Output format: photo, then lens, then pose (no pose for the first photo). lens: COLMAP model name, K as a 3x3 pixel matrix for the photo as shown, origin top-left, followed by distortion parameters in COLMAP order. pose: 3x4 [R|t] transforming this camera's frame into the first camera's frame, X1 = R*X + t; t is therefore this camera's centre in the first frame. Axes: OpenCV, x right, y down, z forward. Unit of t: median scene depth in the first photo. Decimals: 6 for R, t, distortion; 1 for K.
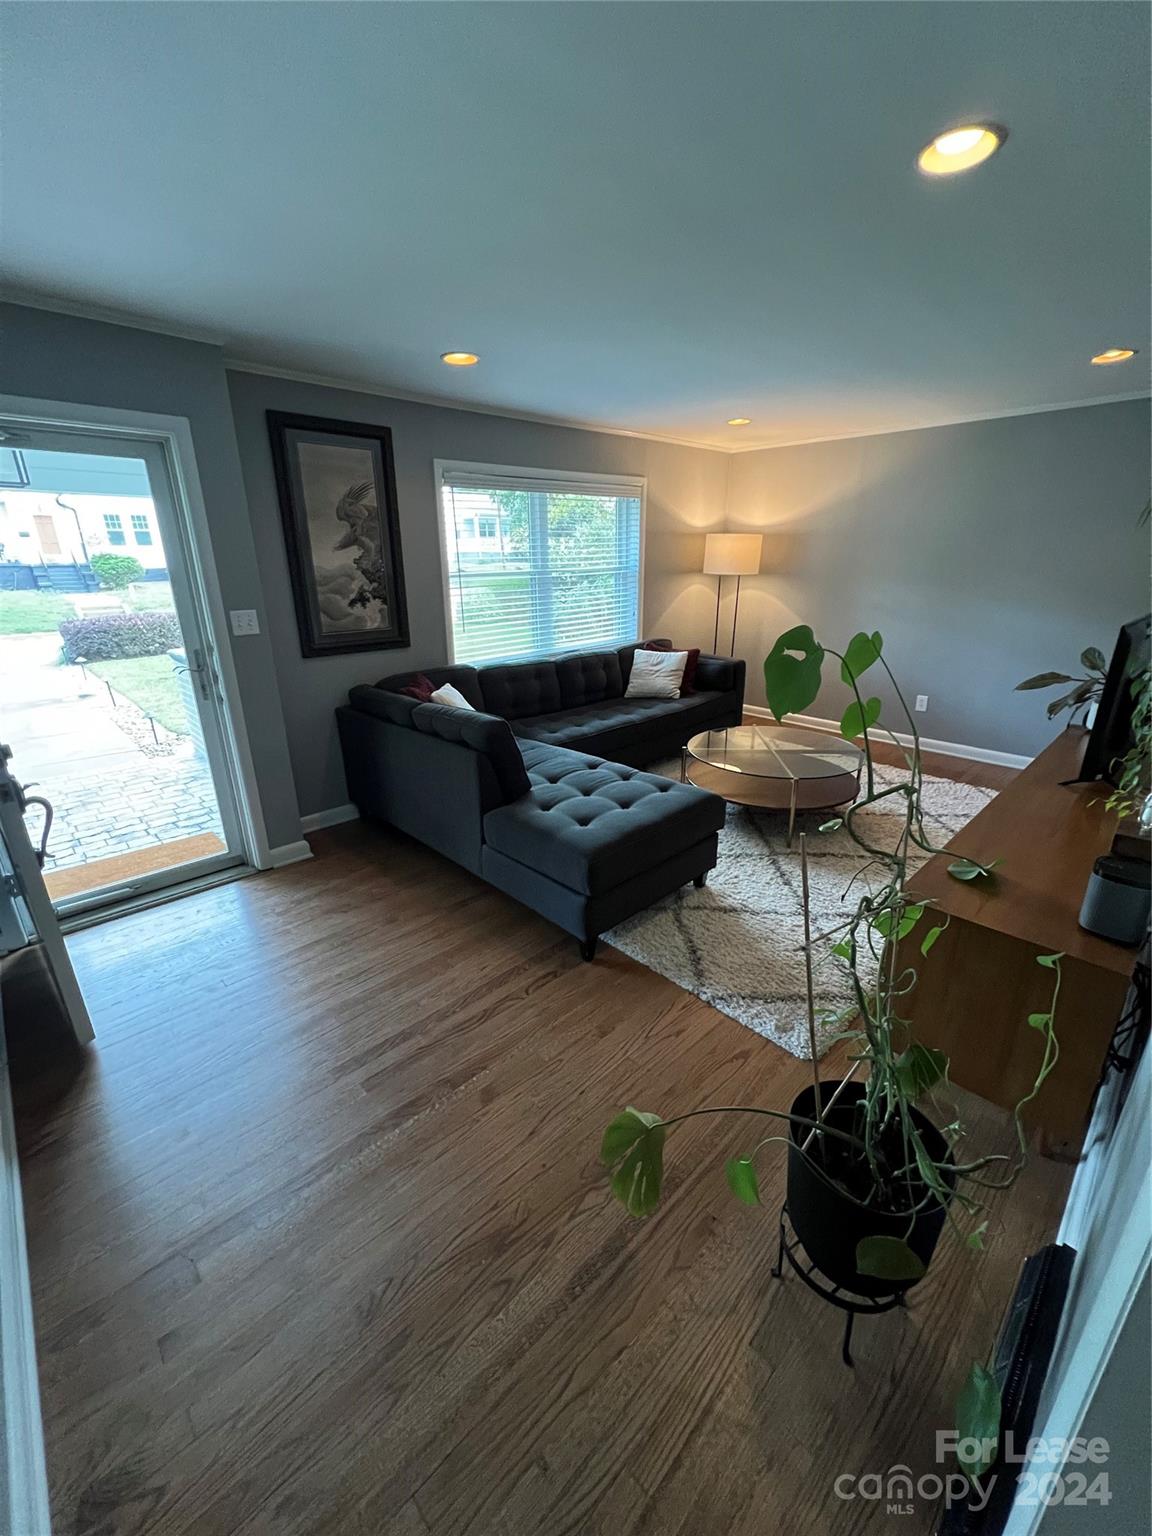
lens RADIAL K [[615.9, 0, 576.0], [0, 615.9, 774.1], [0, 0, 1]] dist [-0.000616, -0.000119]
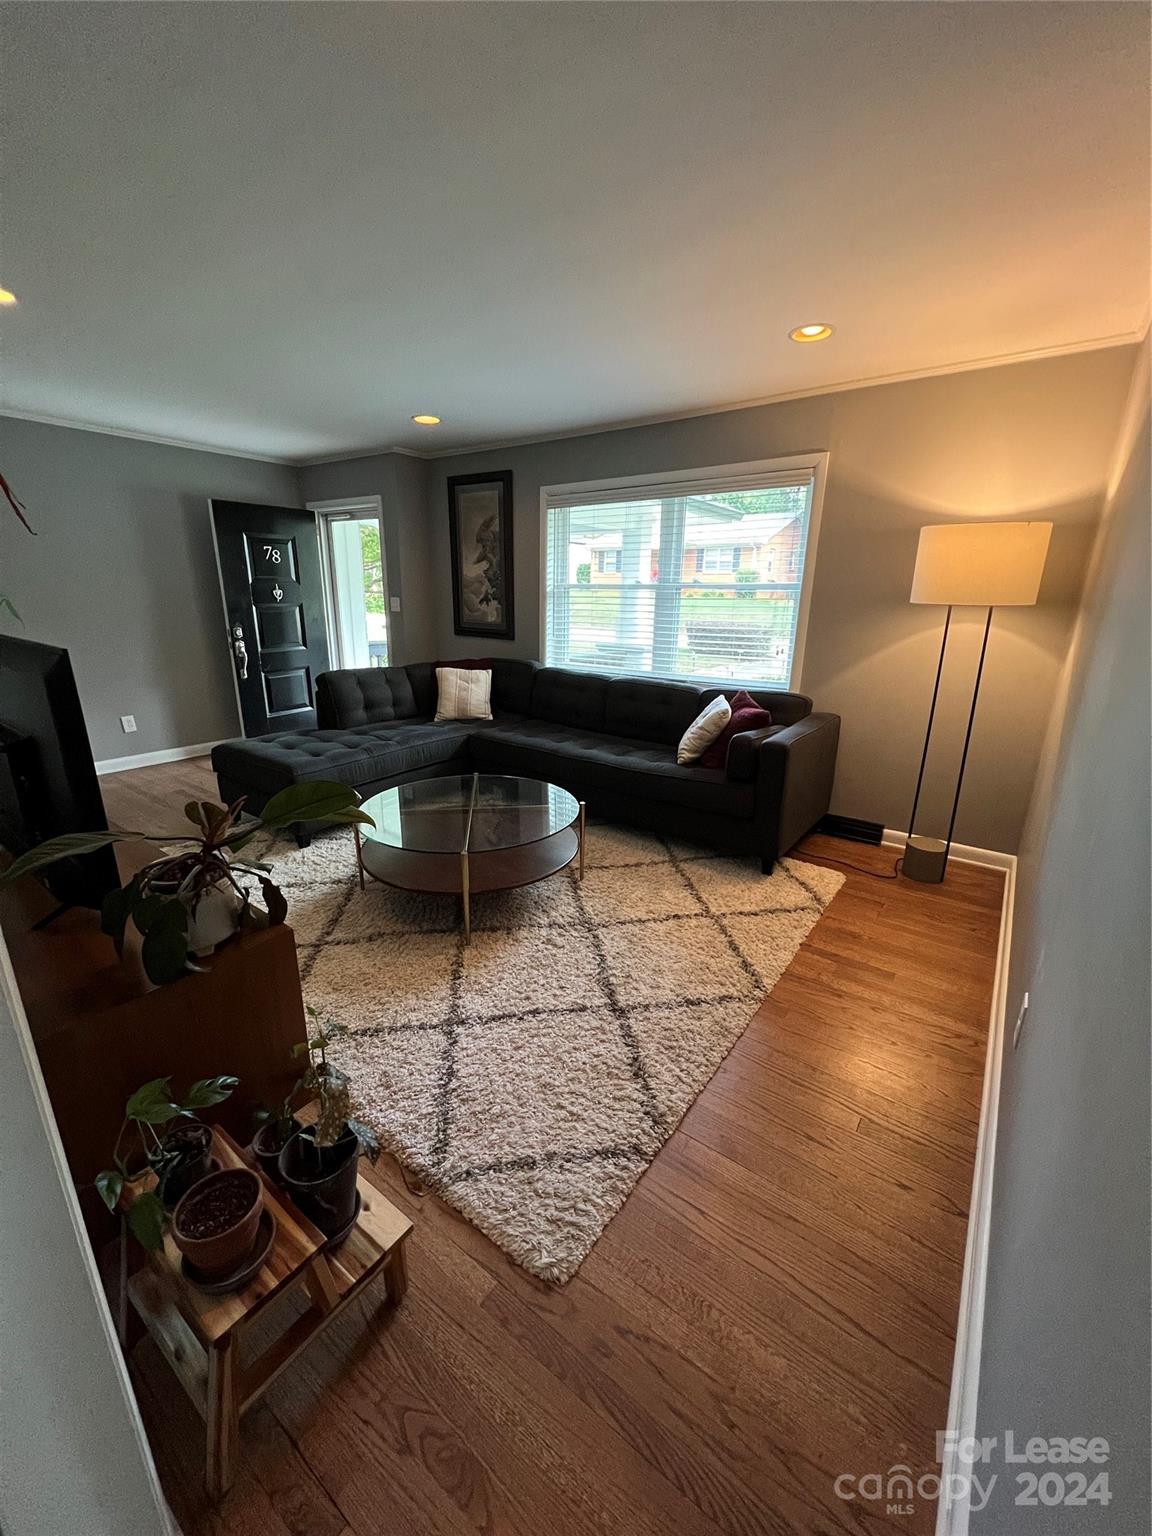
lens RADIAL K [[615.9, 0, 578.9], [0, 615.9, 763.7], [0, 0, 1]] dist [-0.000616, -0.000119]
pose [[0.207065, 0.294450, -0.932965, 1.083509], [-0.328327, 0.919241, 0.217249, -0.315944], [0.921588, 0.261333, 0.287019, 0.900392]]
